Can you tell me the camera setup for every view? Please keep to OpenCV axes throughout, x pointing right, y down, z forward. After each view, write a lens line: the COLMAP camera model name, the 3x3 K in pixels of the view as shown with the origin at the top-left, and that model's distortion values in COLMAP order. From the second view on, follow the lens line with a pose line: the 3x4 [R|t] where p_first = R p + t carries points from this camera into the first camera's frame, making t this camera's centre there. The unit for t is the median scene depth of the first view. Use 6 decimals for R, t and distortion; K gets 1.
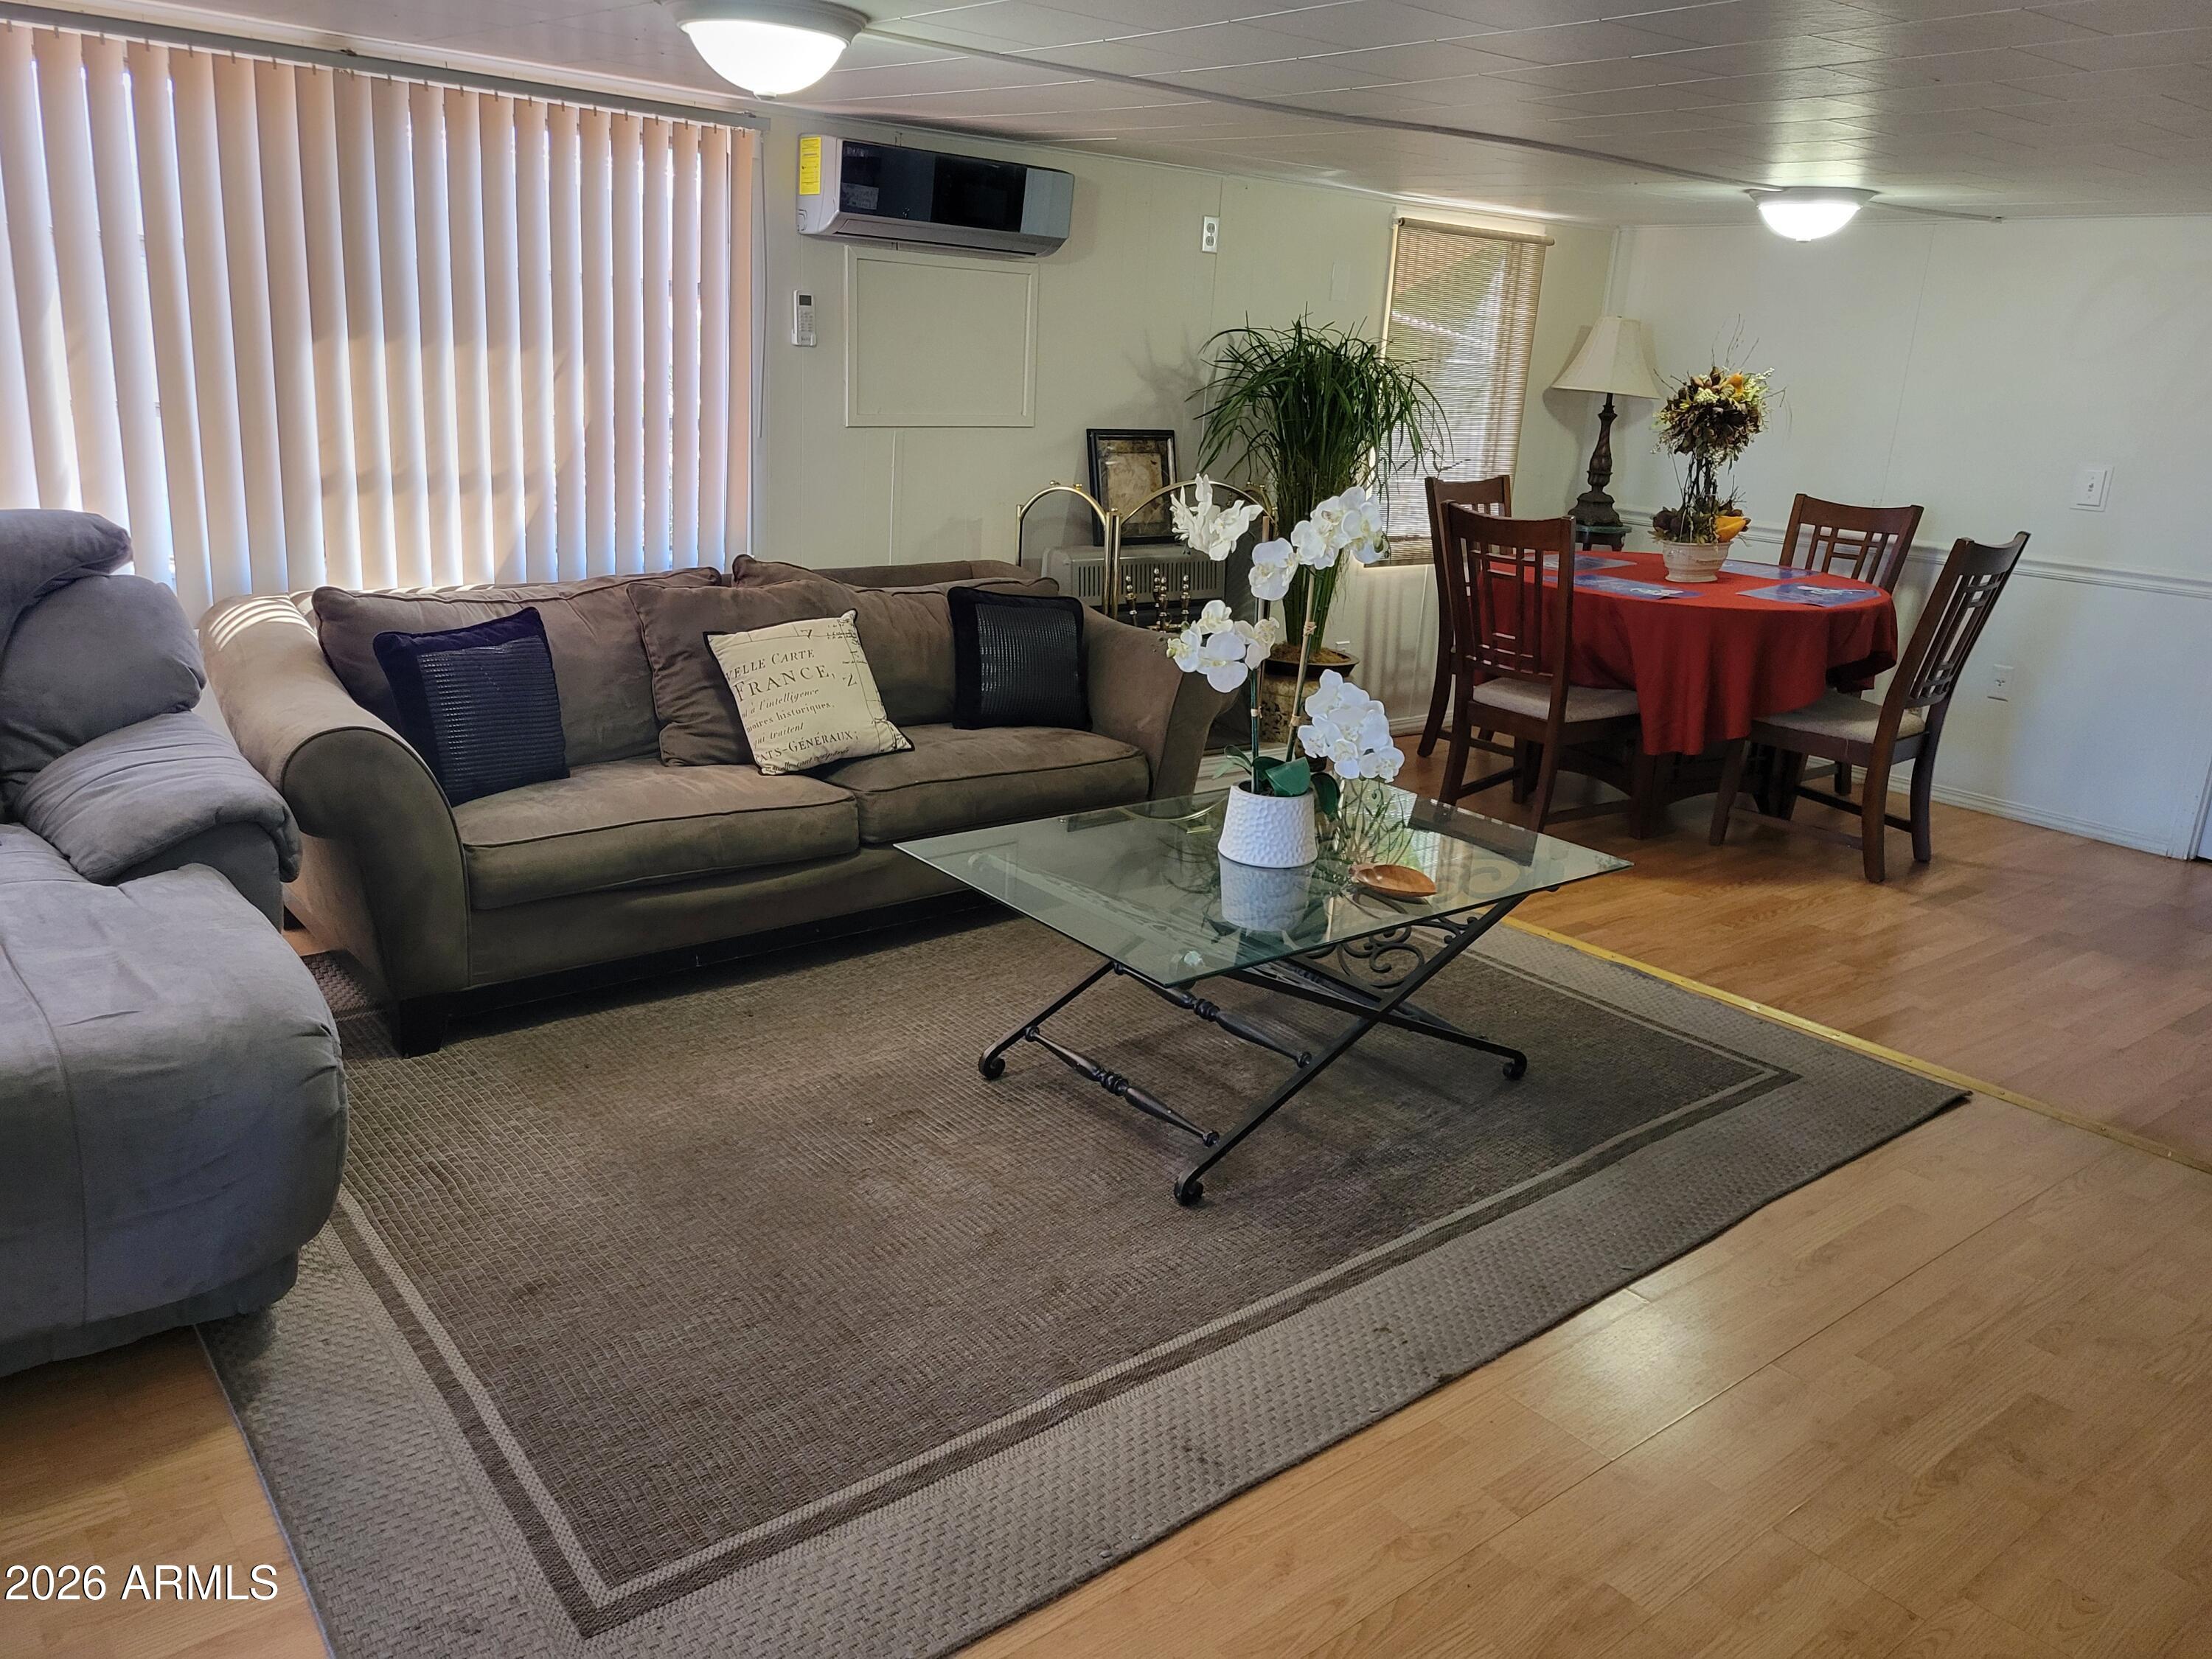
lens RADIAL K [[1660.0, 0, 1087.0], [0, 1660.0, 811.6], [0, 0, 1]] dist [0.057697, -0.051537]
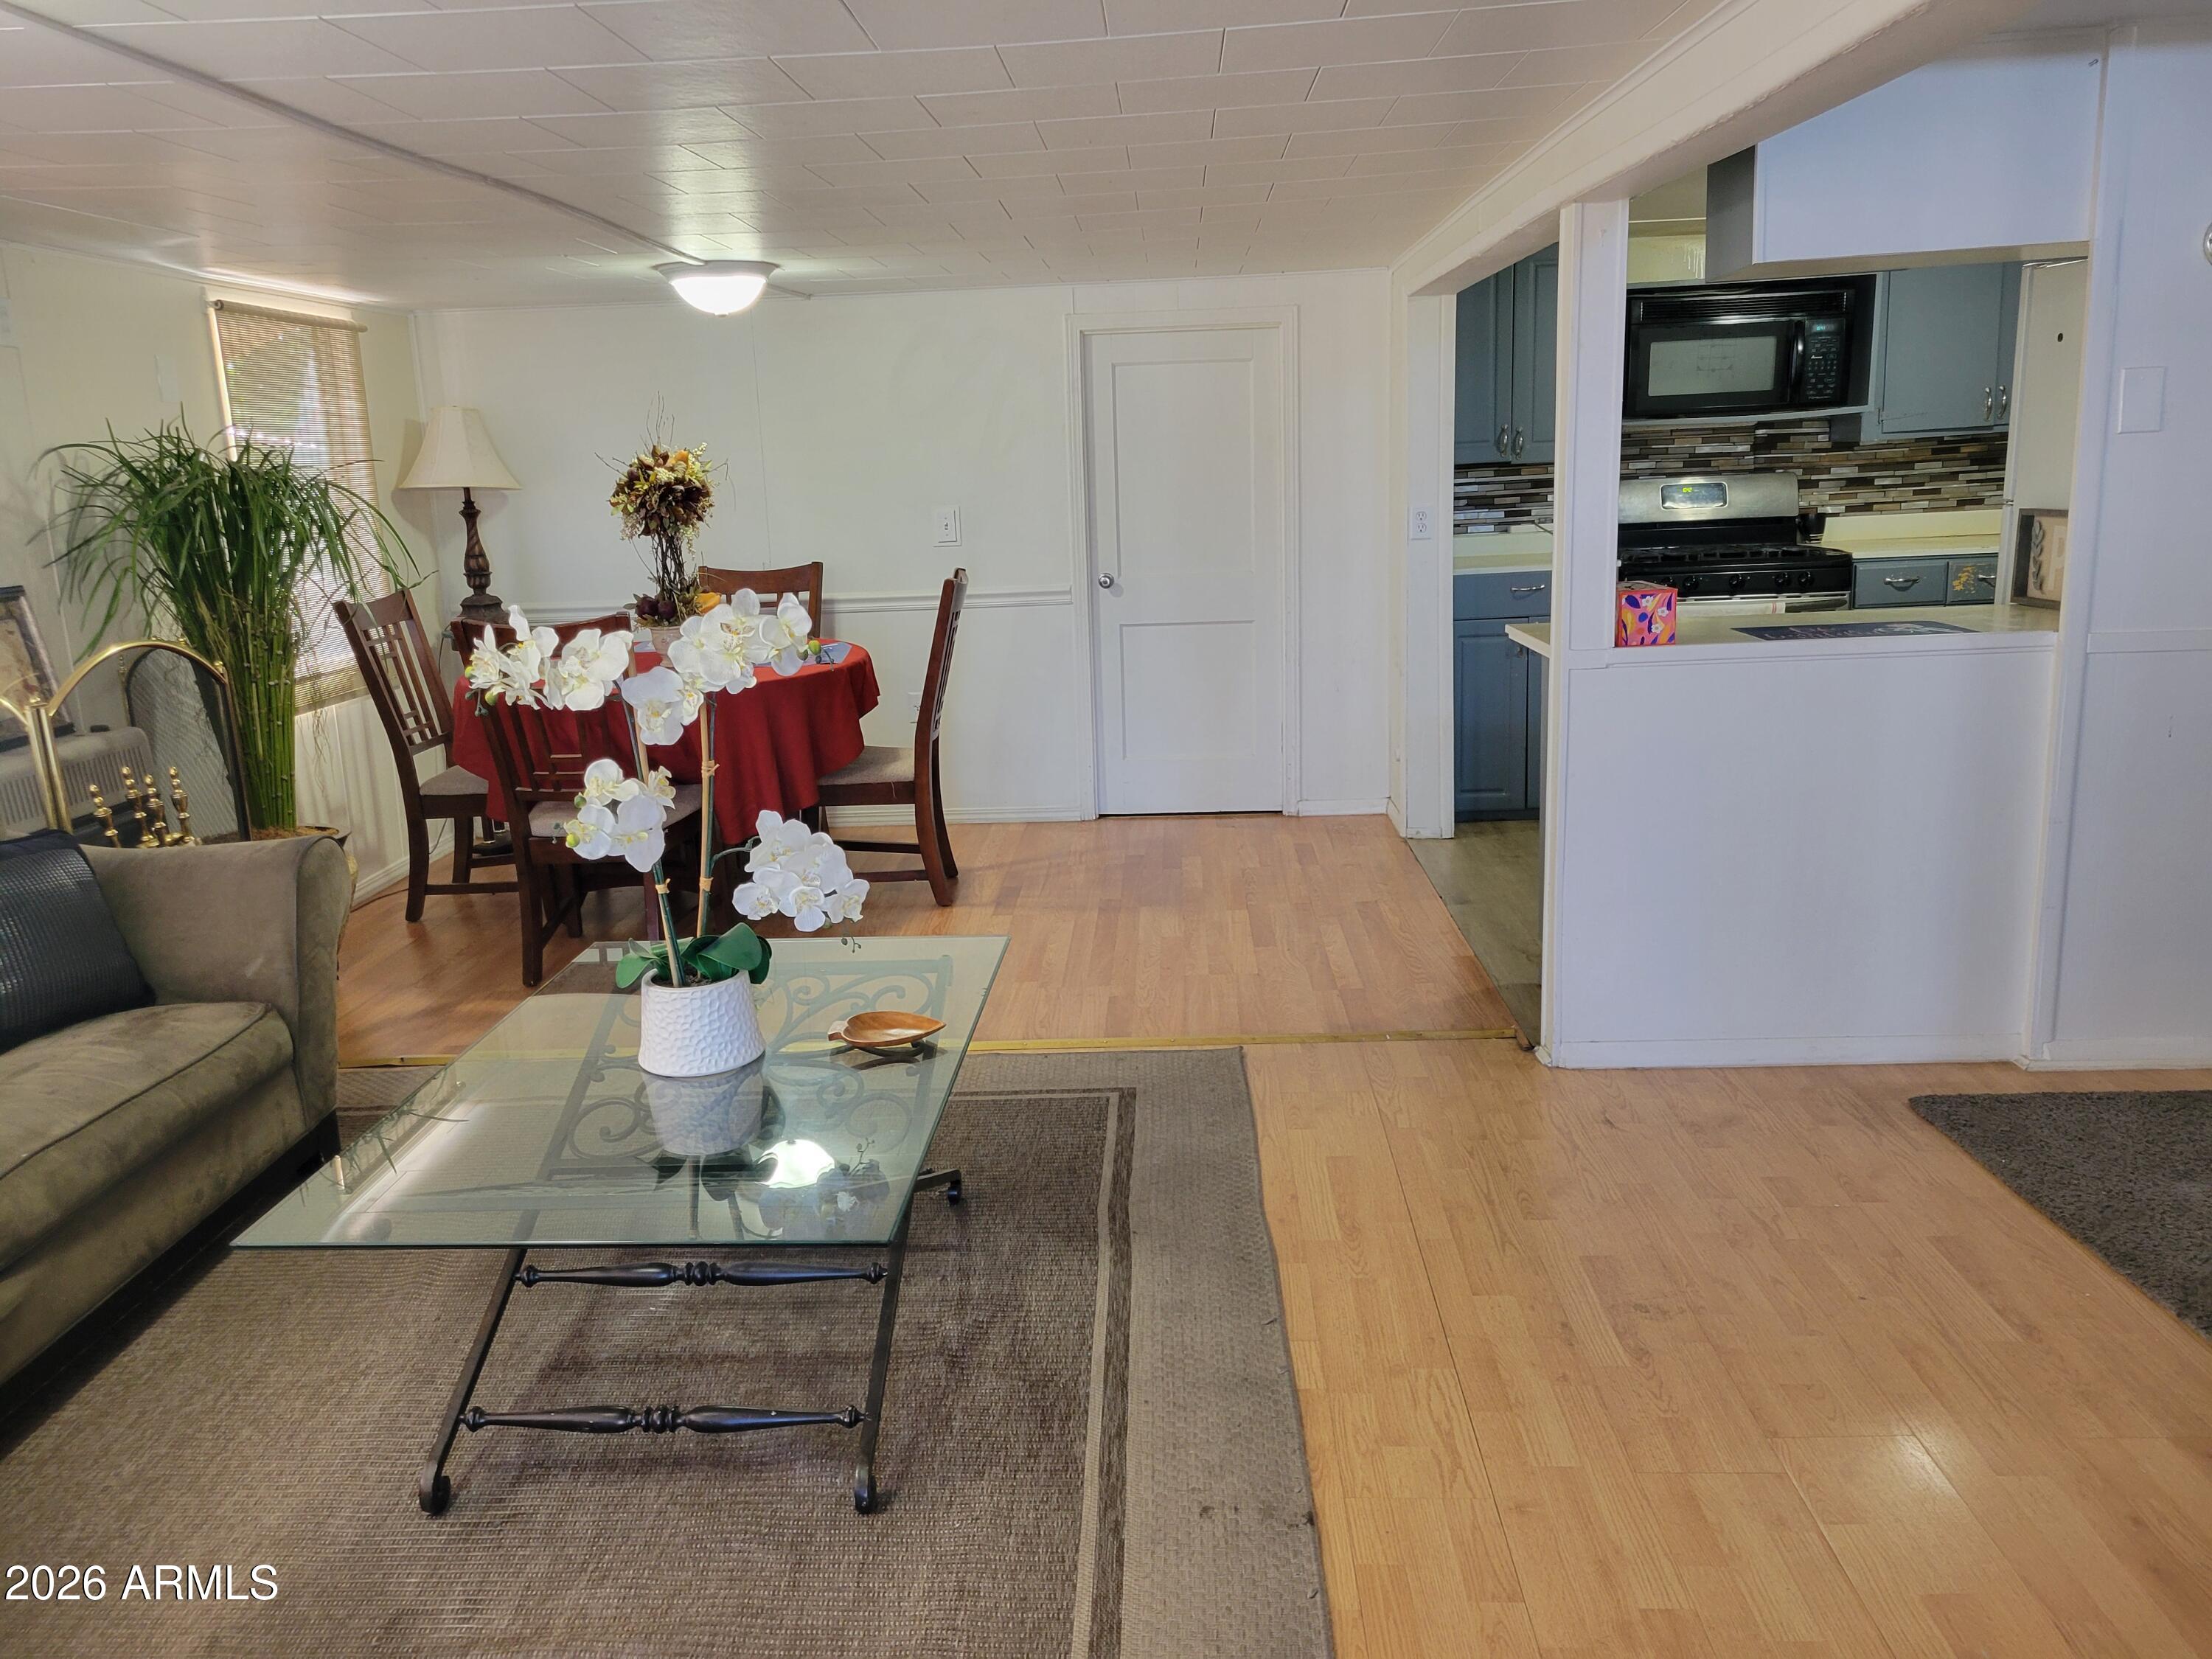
lens RADIAL K [[1660.0, 0, 1087.0], [0, 1660.0, 811.6], [0, 0, 1]] dist [0.057697, -0.051537]
pose [[0.664254, -0.237766, 0.708684, -0.230042], [0.276872, 0.958892, 0.062197, -0.063857], [-0.694340, 0.154900, 0.702779, 0.217605]]
